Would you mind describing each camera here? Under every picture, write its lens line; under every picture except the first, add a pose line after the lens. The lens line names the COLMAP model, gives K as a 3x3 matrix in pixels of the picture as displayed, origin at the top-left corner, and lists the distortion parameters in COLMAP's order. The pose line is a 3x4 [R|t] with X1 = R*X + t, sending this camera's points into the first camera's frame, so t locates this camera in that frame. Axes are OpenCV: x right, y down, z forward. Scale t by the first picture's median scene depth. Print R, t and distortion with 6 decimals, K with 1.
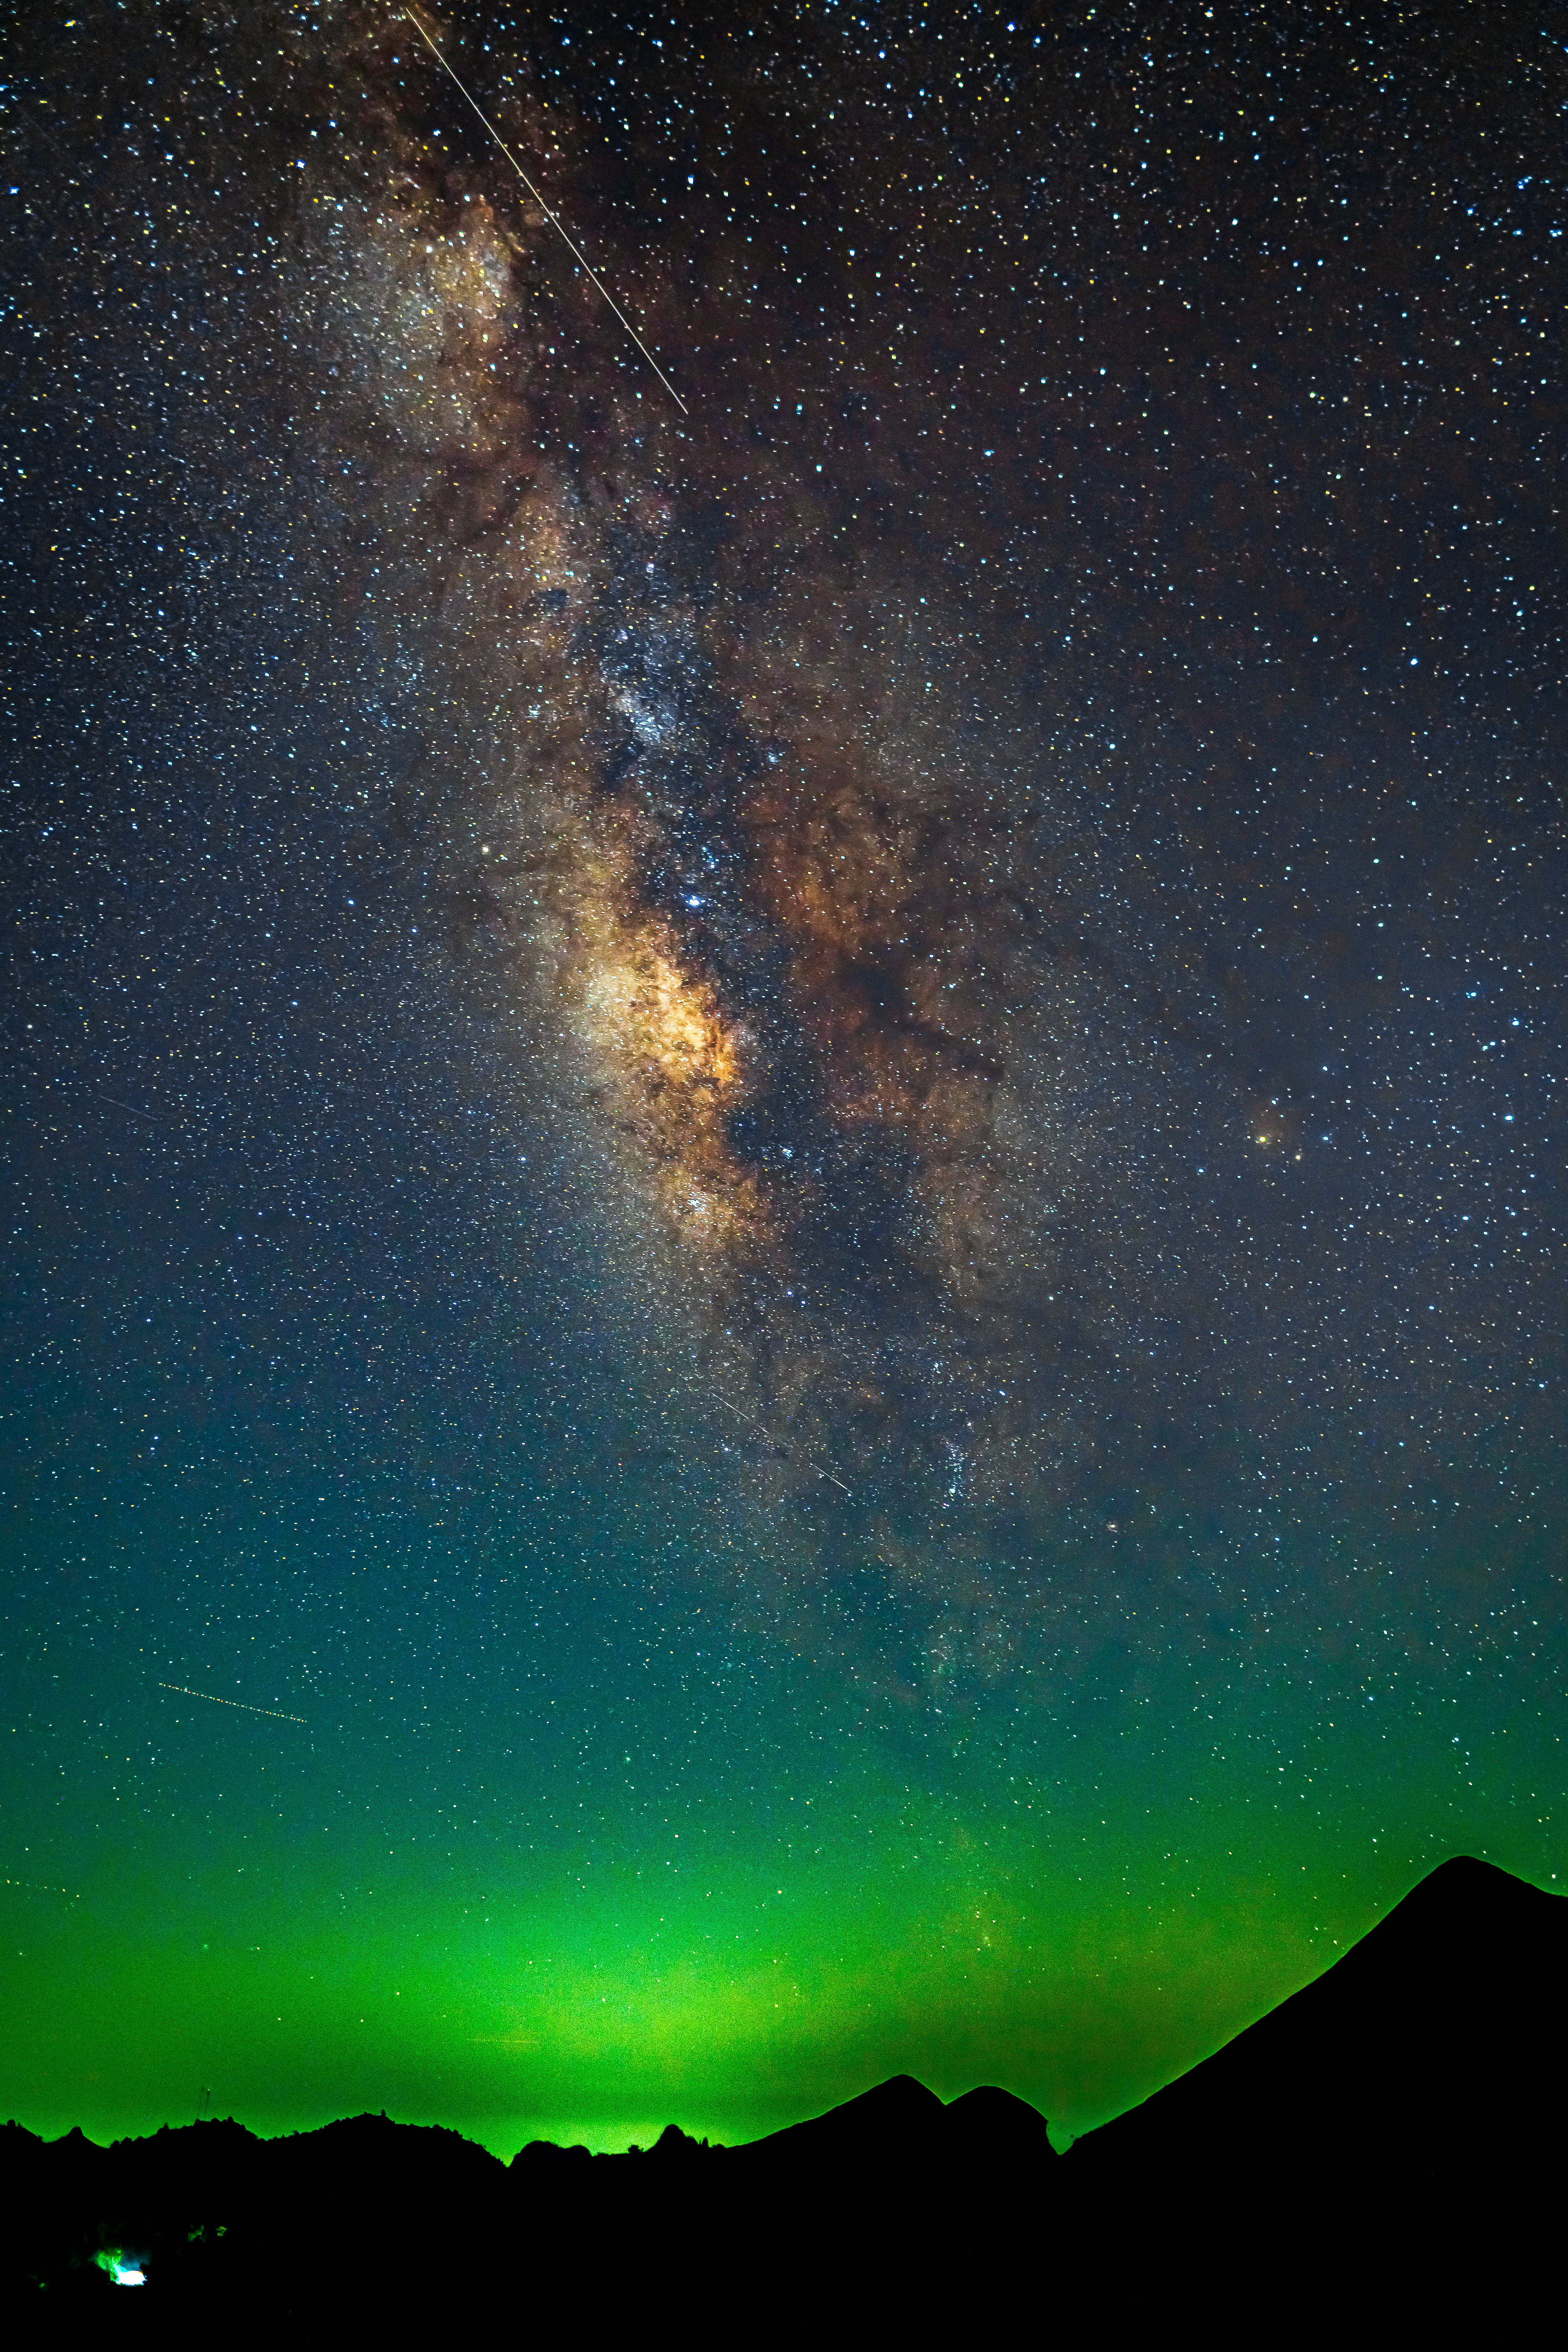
lens RADIAL K [[1585.3, 0, 790.4], [0, 1585.3, 1172.1], [0, 0, 1]] dist [0.055885, -0.048484]
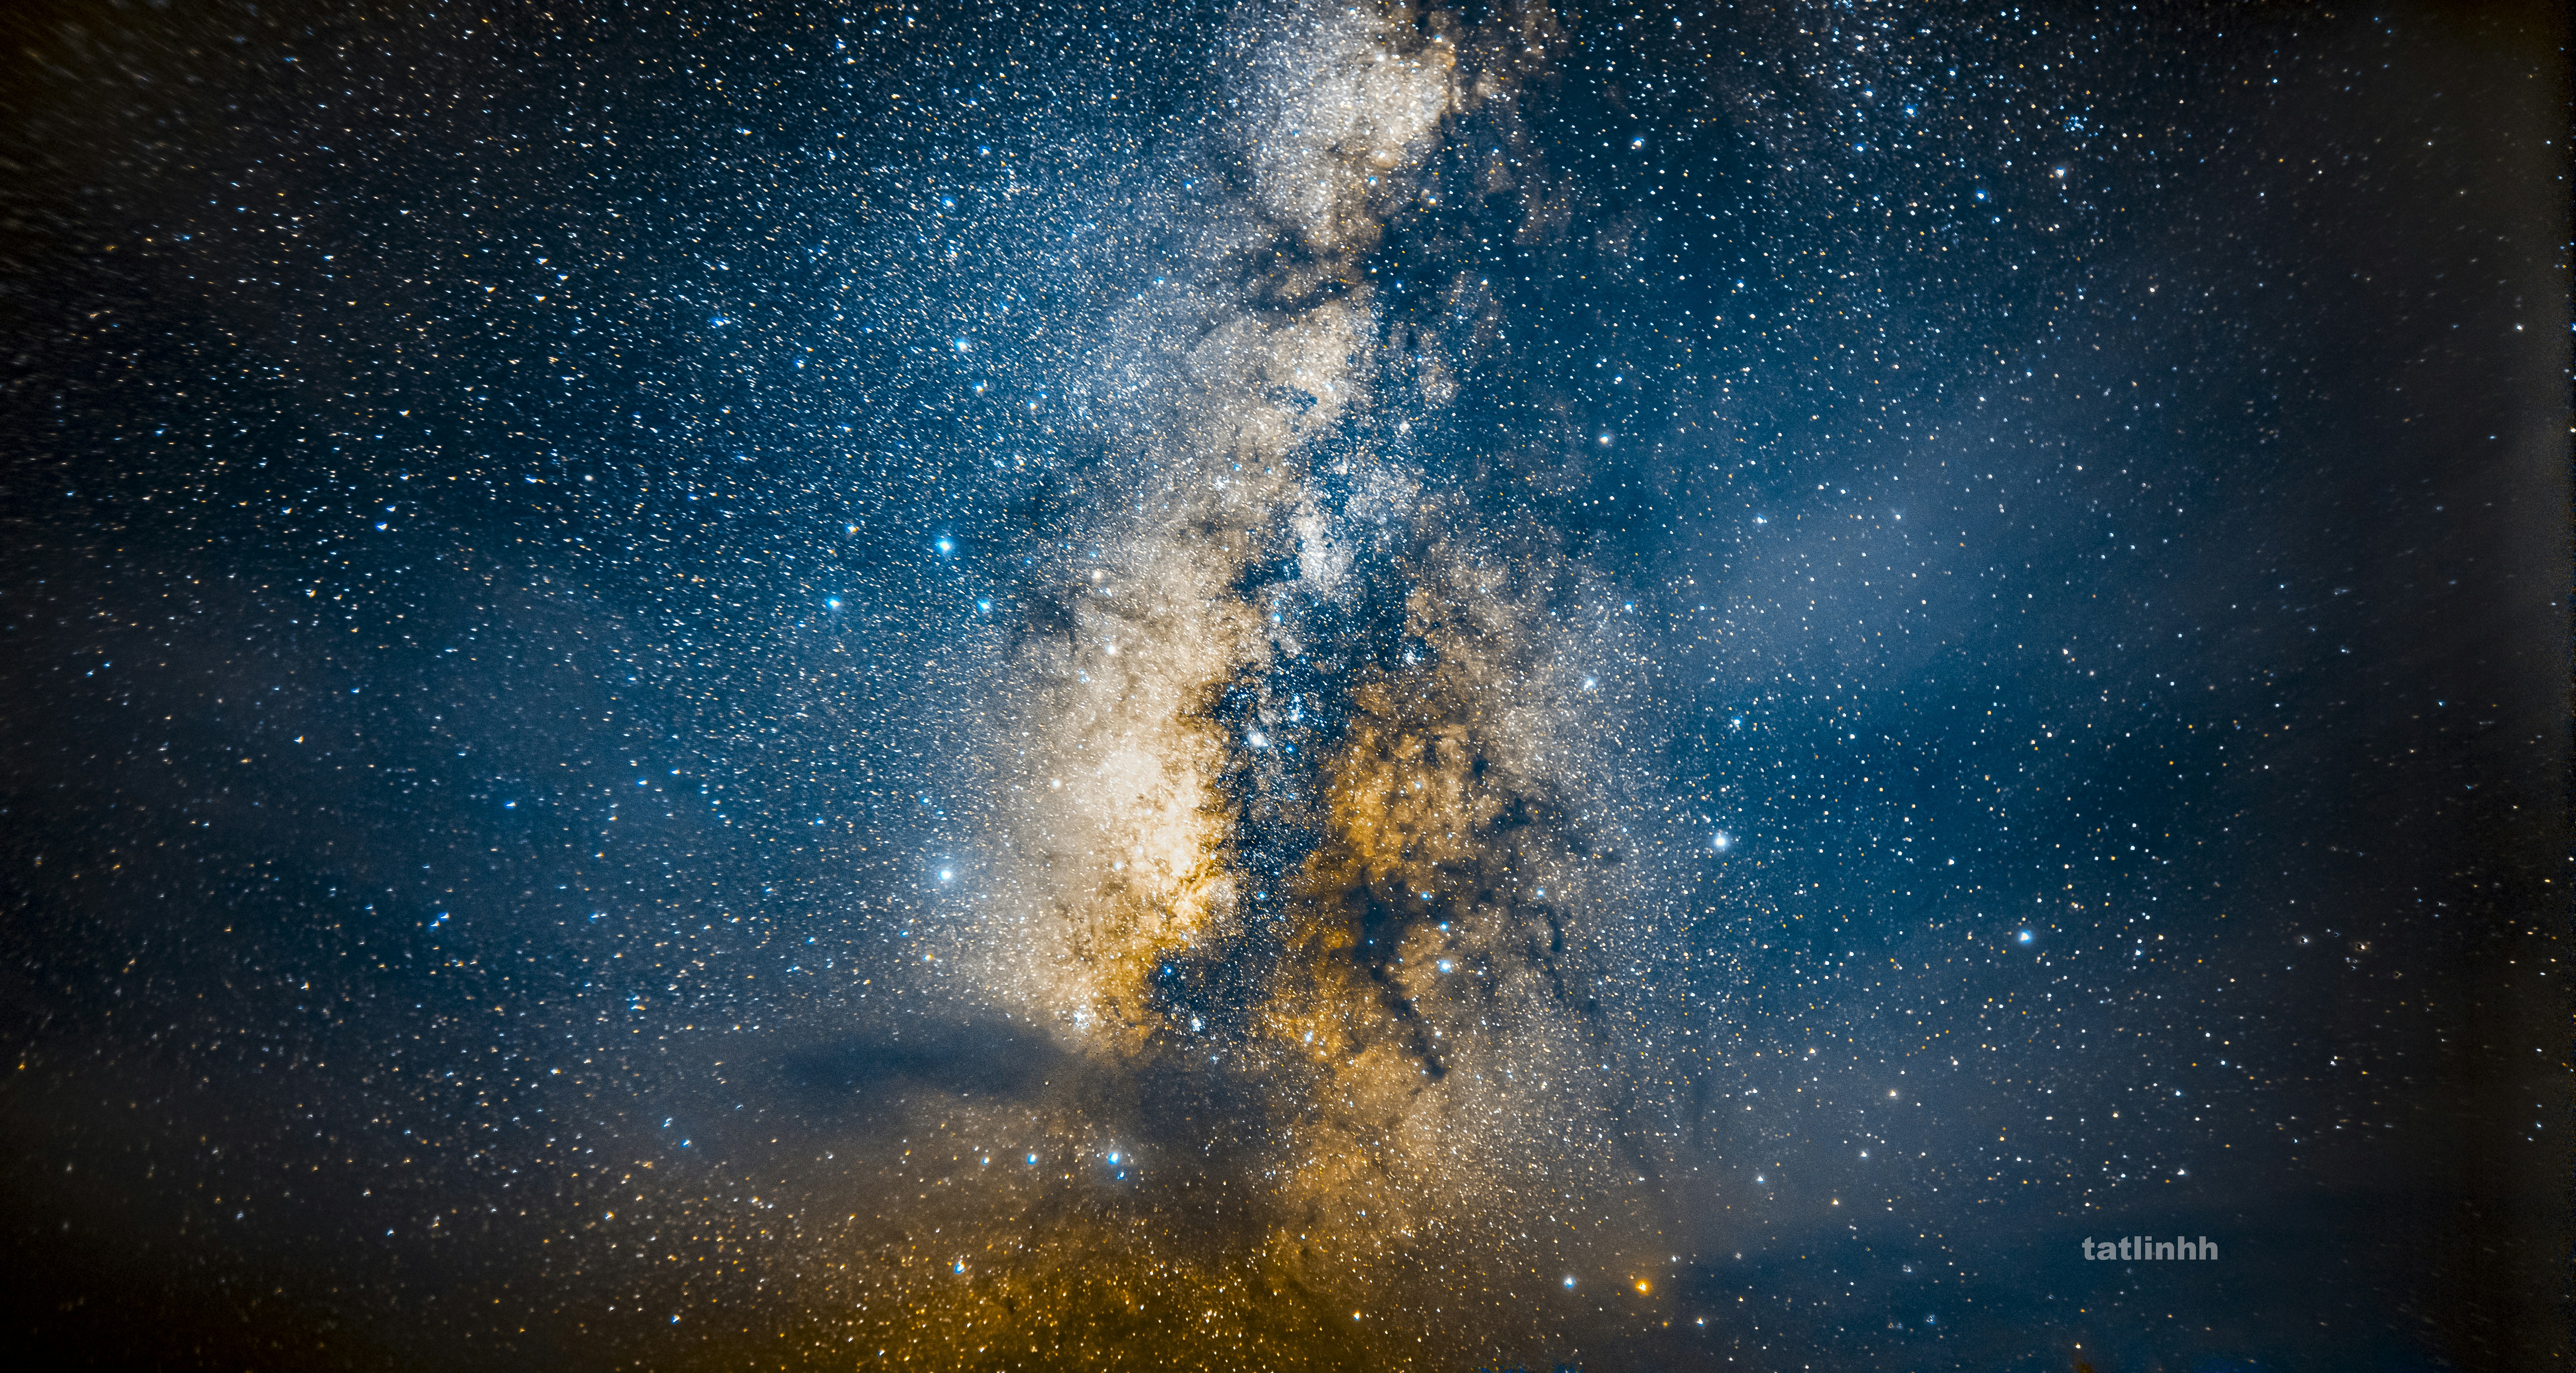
lens RADIAL K [[1028.4, 0, 1322.7], [0, 1028.4, 741.7], [0, 0, 1]] dist [0.123820, -0.000007]
pose [[0.846198, 0.532285, -0.024935, -0.012852], [-0.526151, 0.827210, -0.197203, -0.071517], [-0.084342, 0.179993, 0.980045, 0.411495]]
